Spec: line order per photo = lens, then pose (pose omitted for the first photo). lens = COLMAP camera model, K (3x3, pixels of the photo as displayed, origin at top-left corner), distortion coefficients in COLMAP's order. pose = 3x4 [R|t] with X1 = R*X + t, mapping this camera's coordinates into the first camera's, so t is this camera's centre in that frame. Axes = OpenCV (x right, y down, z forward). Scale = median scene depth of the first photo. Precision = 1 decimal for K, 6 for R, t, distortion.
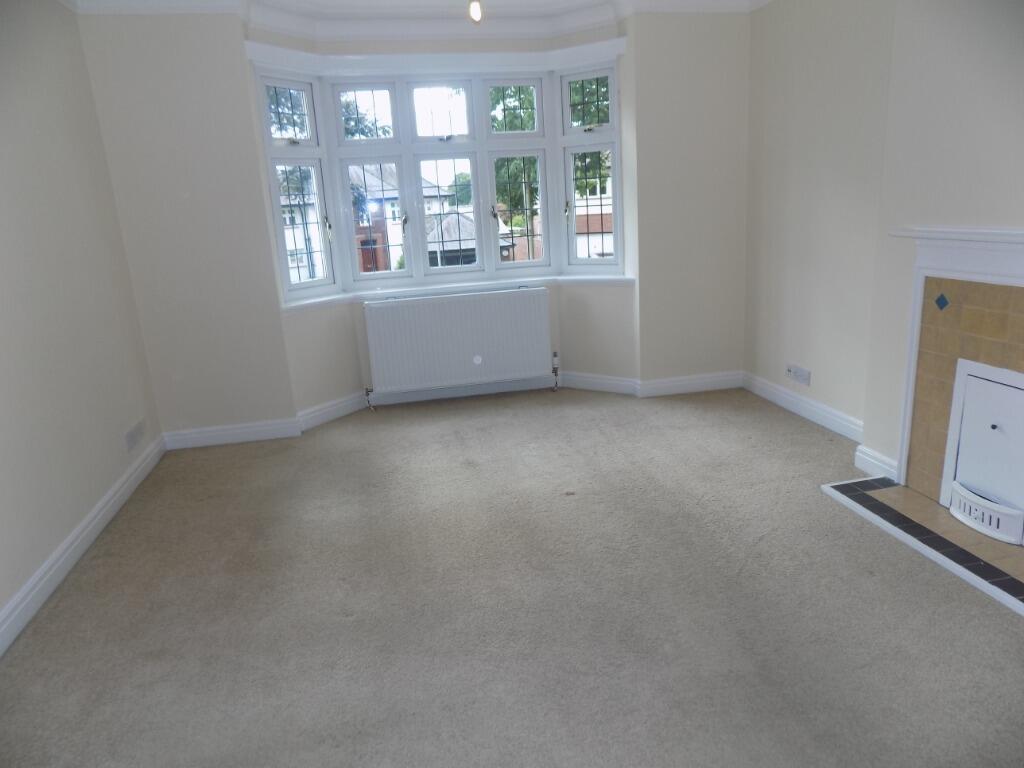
lens RADIAL K [[676.3, 0, 512.0], [0, 676.3, 384.0], [0, 0, 1]] dist [-0.072442, 0.000251]
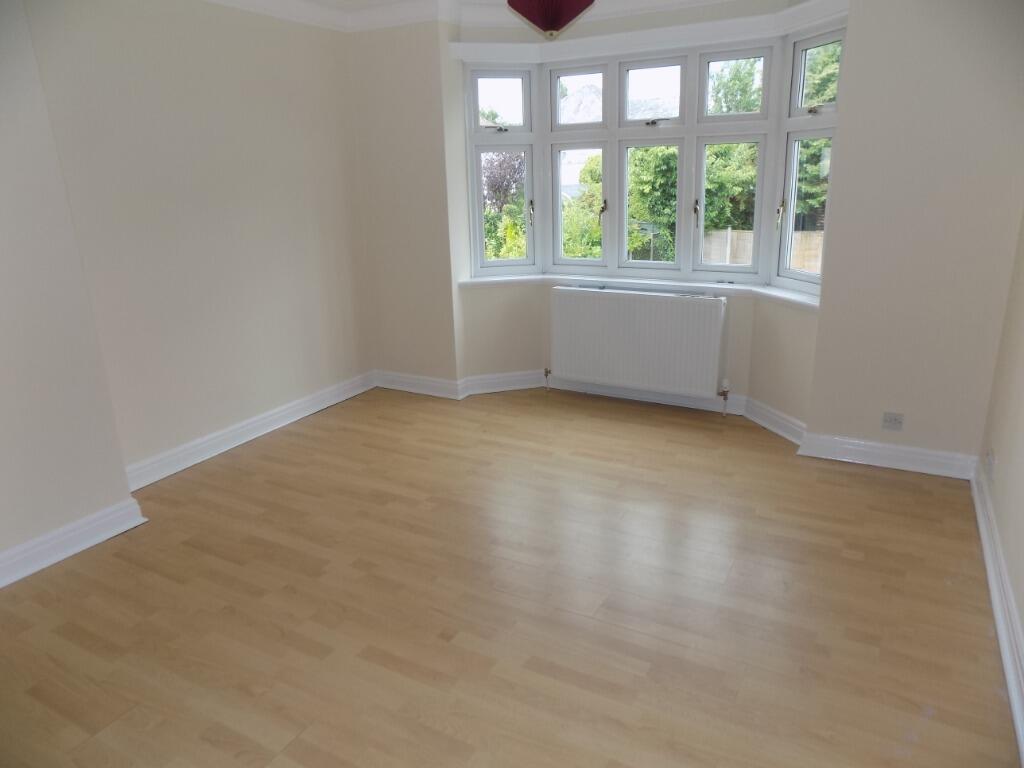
lens RADIAL K [[748.0, 0, 512.0], [0, 748.0, 384.0], [0, 0, 1]] dist [0.001669, 0.000646]
pose [[0.720401, 0.216154, -0.659014, 0.518145], [-0.213024, 0.973224, 0.086347, -0.061456], [0.660033, 0.078181, 0.747158, 0.122422]]
